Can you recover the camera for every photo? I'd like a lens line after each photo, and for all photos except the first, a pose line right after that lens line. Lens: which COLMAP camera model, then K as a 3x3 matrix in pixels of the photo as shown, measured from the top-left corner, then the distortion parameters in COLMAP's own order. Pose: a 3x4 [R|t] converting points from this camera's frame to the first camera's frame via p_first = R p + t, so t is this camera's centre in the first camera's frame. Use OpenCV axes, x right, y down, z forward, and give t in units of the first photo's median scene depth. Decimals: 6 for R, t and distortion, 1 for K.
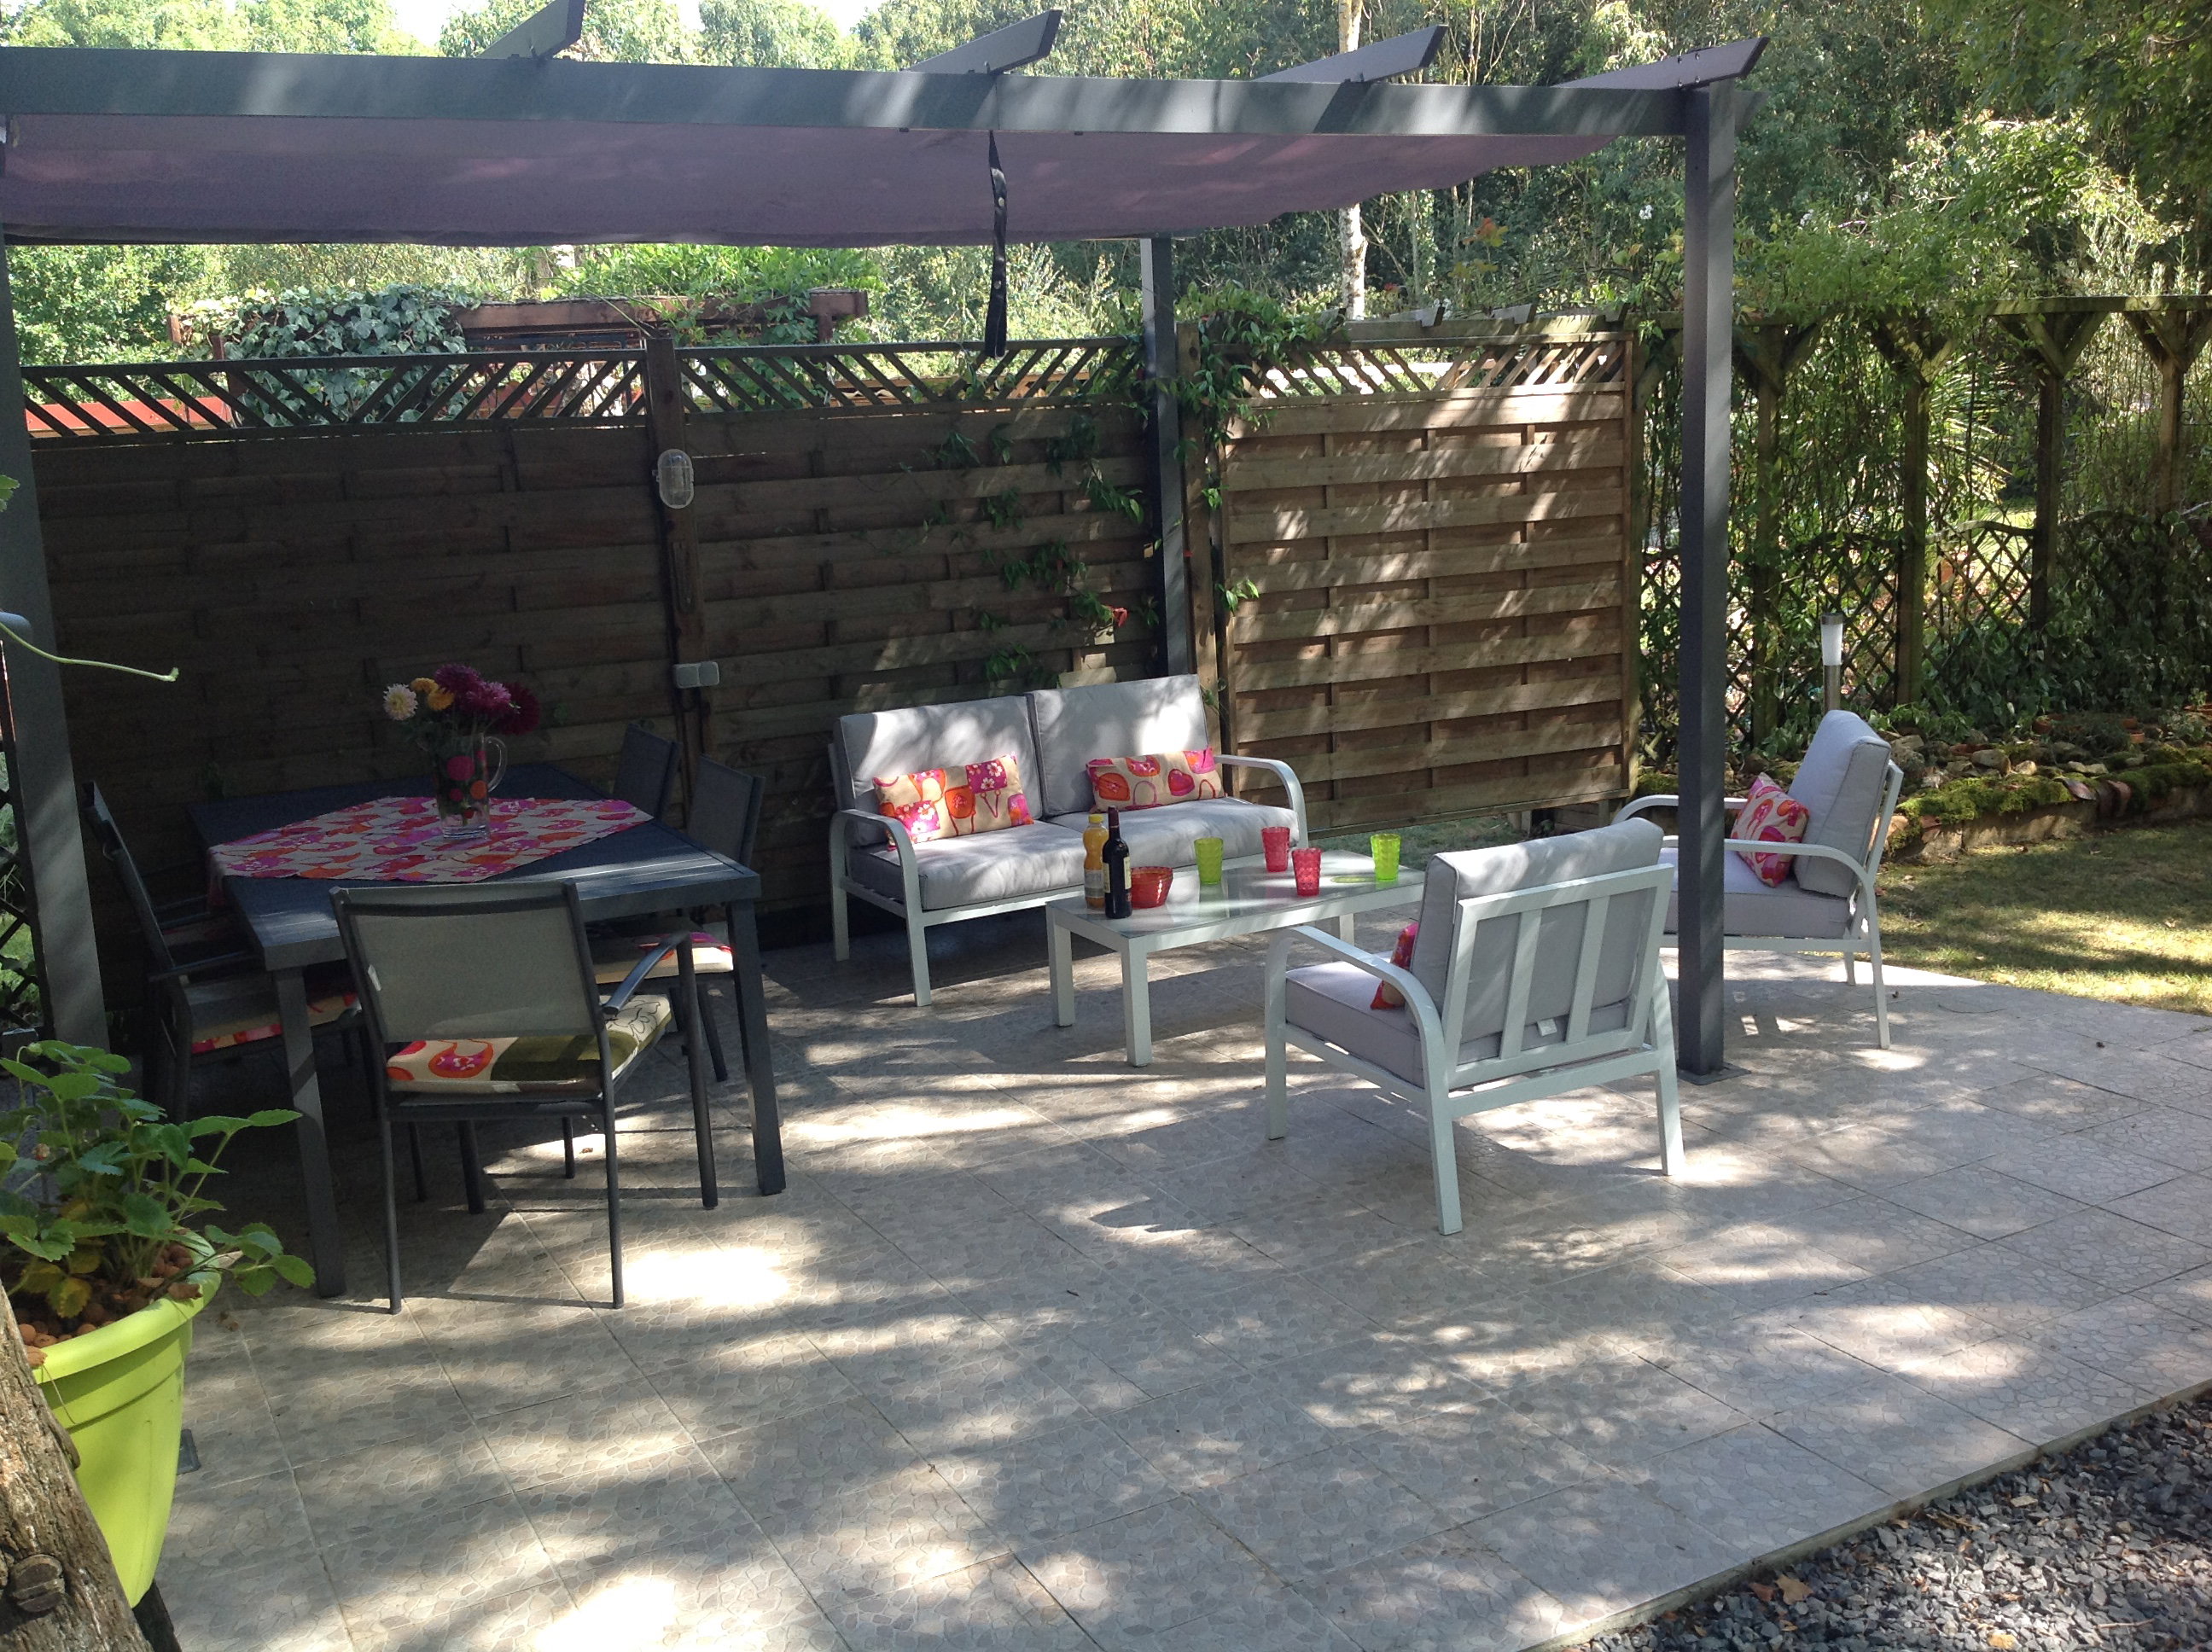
lens RADIAL K [[2140.0, 0, 1127.3], [0, 2140.0, 837.4], [0, 0, 1]] dist [0.012997, 0.000000]
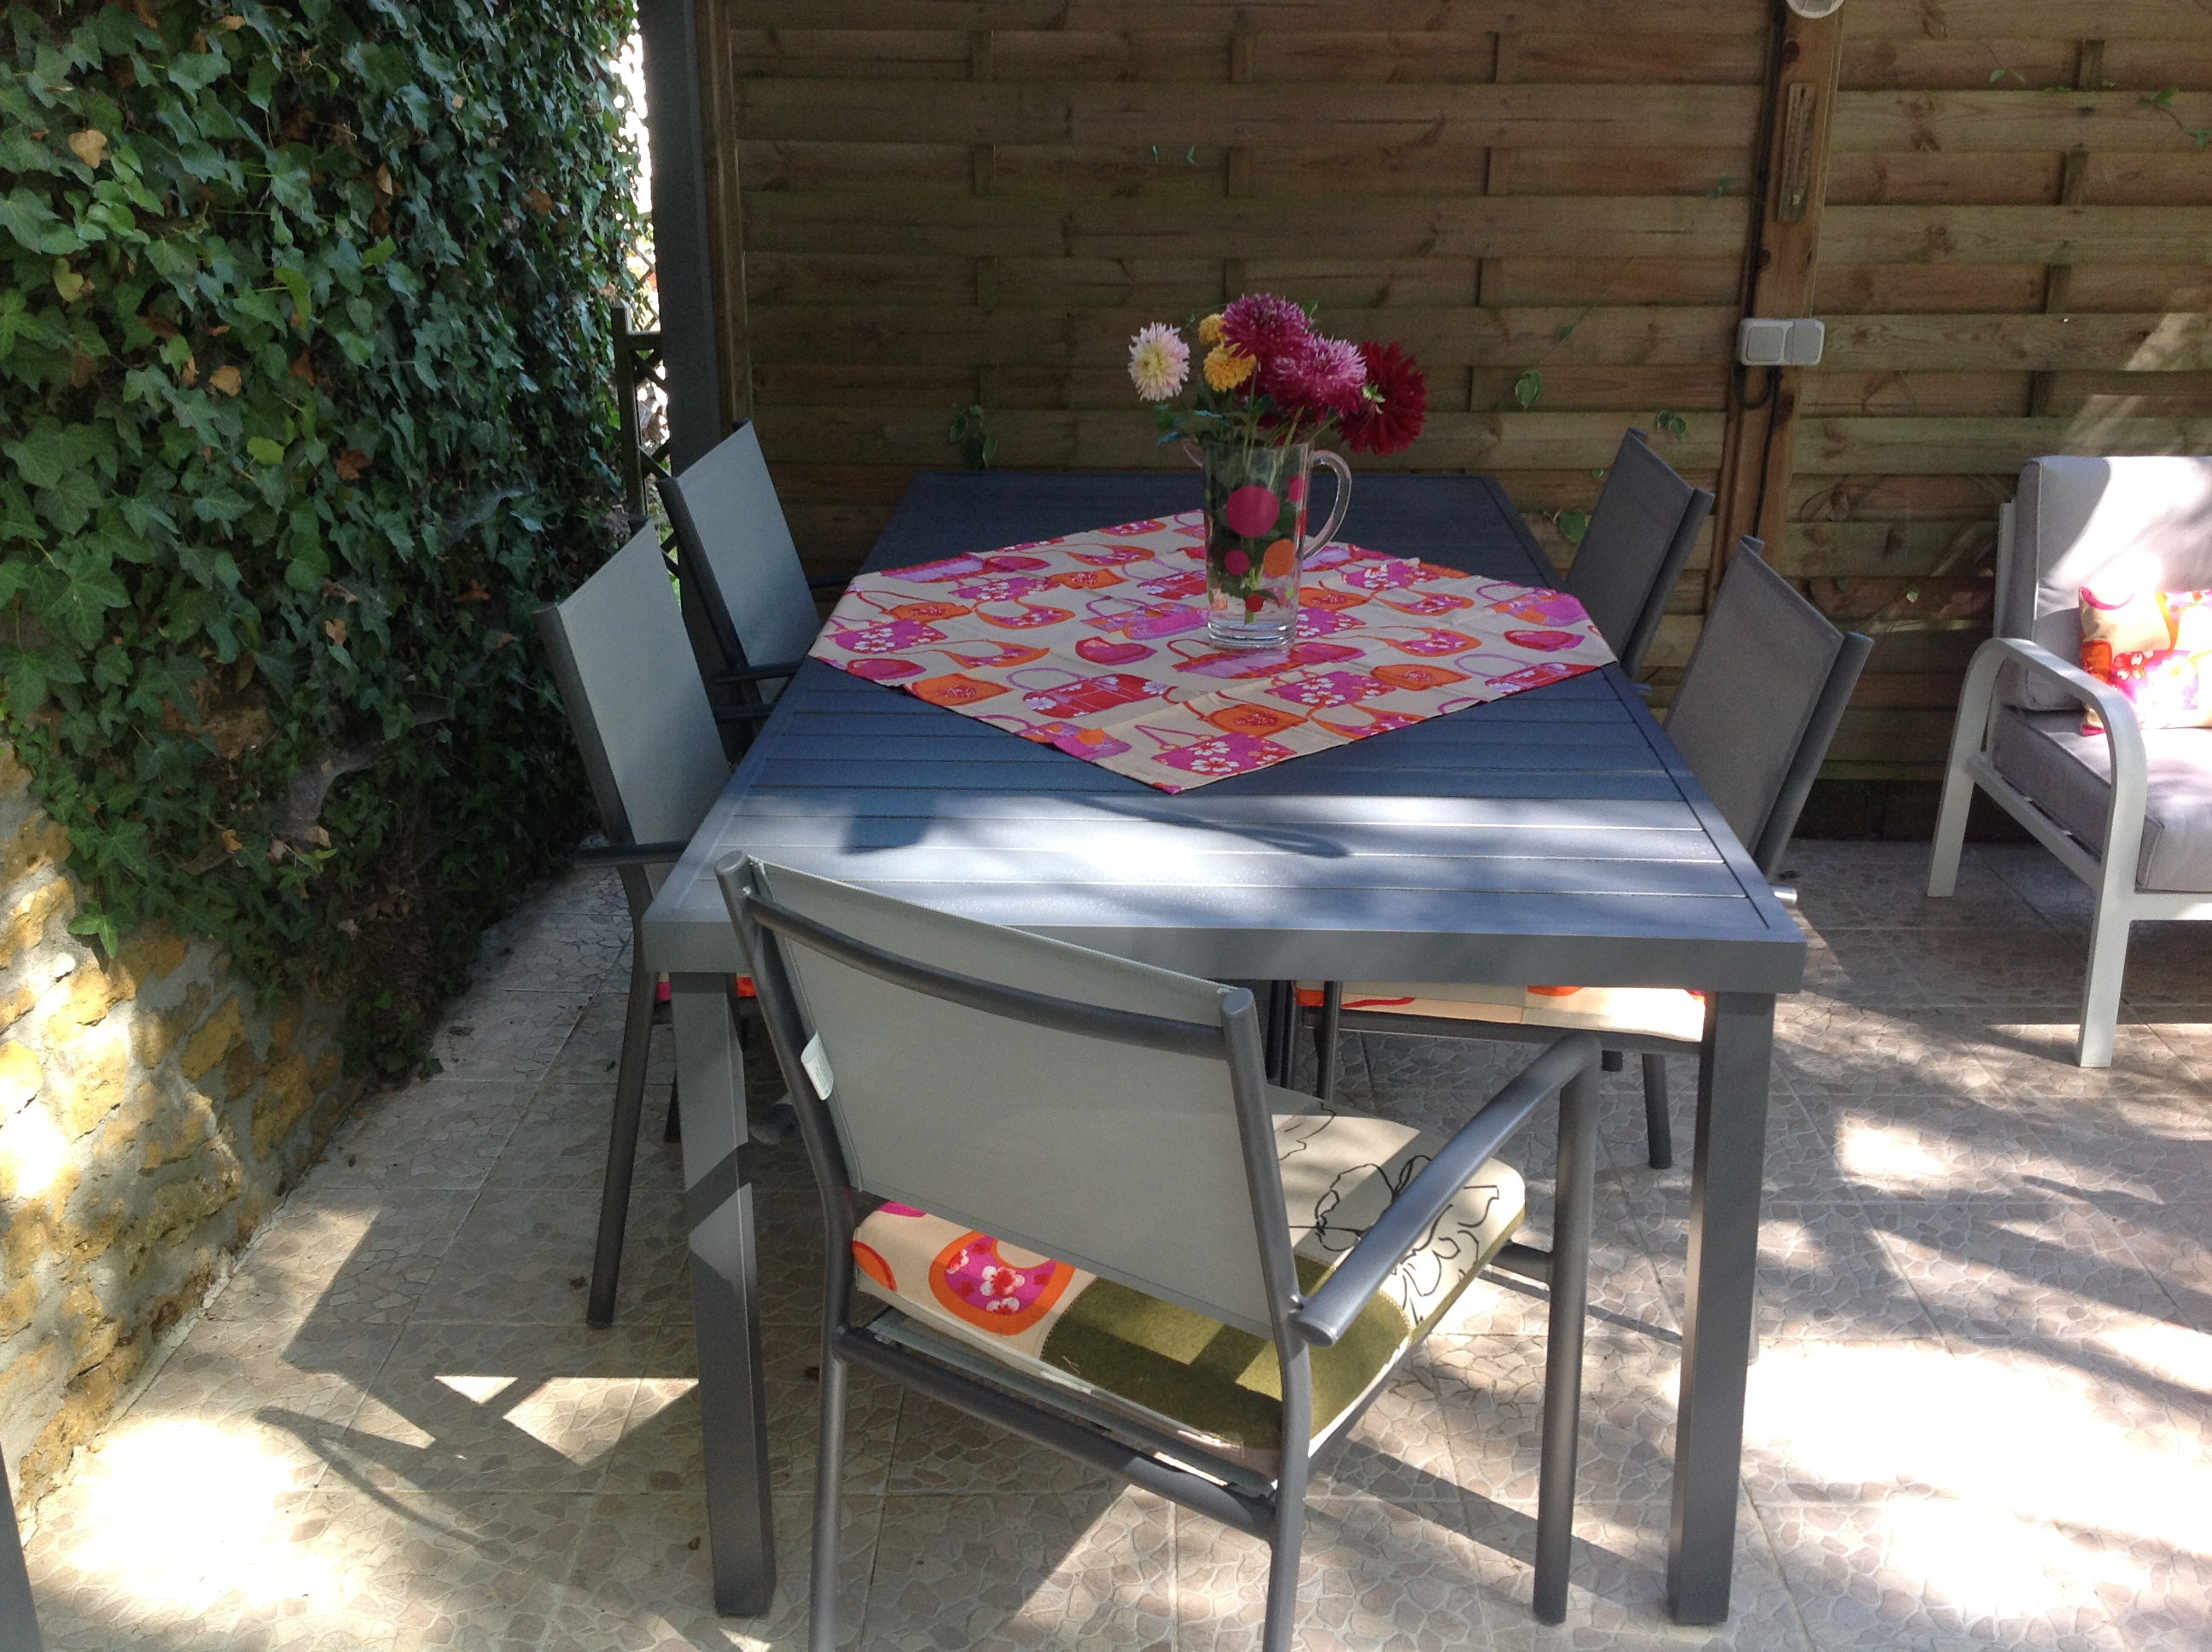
lens RADIAL K [[2140.0, 0, 1162.5], [0, 2140.0, 817.3], [0, 0, 1]] dist [0.012997, 0.000000]
pose [[0.877909, 0.216312, -0.427183, -0.078133], [-0.137363, 0.968418, 0.208080, -0.049807], [0.458702, -0.123996, 0.879896, 0.422535]]
